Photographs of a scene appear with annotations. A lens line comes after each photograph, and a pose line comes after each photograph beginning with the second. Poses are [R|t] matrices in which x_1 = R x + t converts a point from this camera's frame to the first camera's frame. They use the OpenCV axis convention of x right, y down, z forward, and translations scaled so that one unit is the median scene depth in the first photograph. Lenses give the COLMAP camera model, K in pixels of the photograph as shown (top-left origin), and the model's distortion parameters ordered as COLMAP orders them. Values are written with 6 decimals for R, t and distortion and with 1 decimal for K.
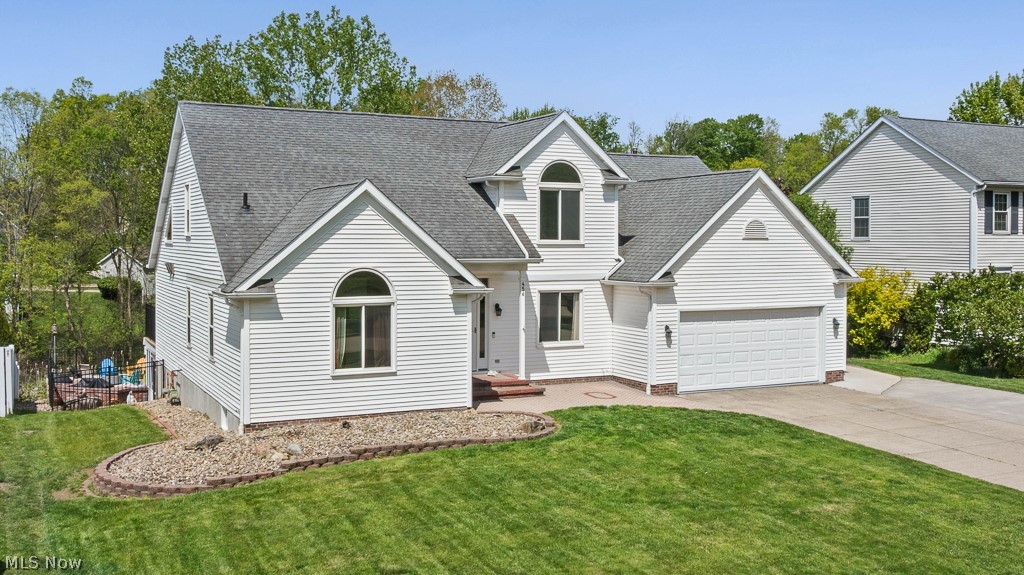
lens RADIAL K [[1048.4, 0, 512.0], [0, 1048.4, 287.5], [0, 0, 1]] dist [-0.005186, -0.004854]
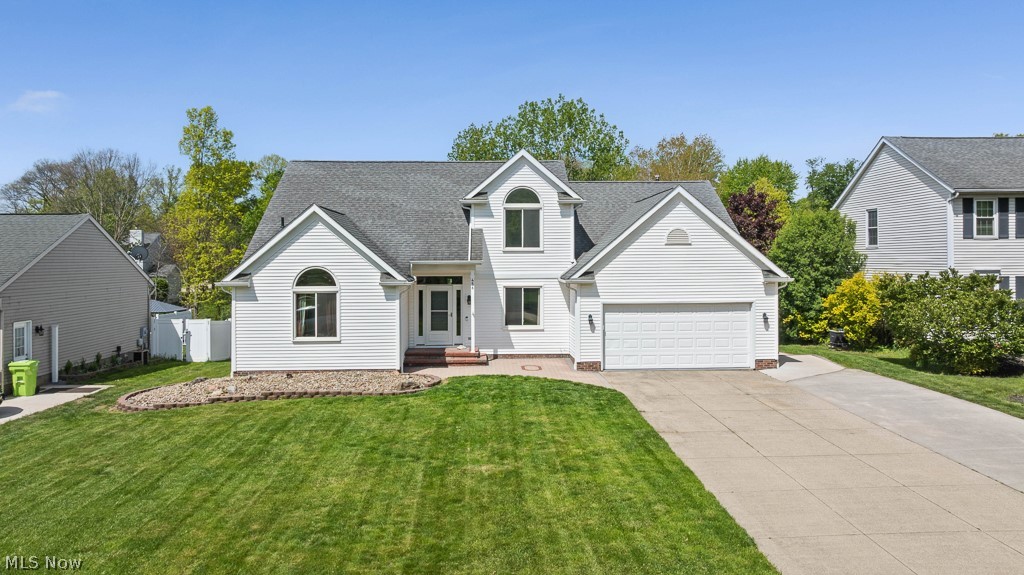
lens RADIAL K [[724.3, 0, 515.1], [0, 724.3, 278.9], [0, 0, 1]] dist [-0.013528, -0.001999]
pose [[0.910271, 0.002789, -0.414003, 0.407654], [-0.012321, 0.999717, -0.020356, 0.011993], [0.413829, 0.023631, 0.910048, 0.177269]]
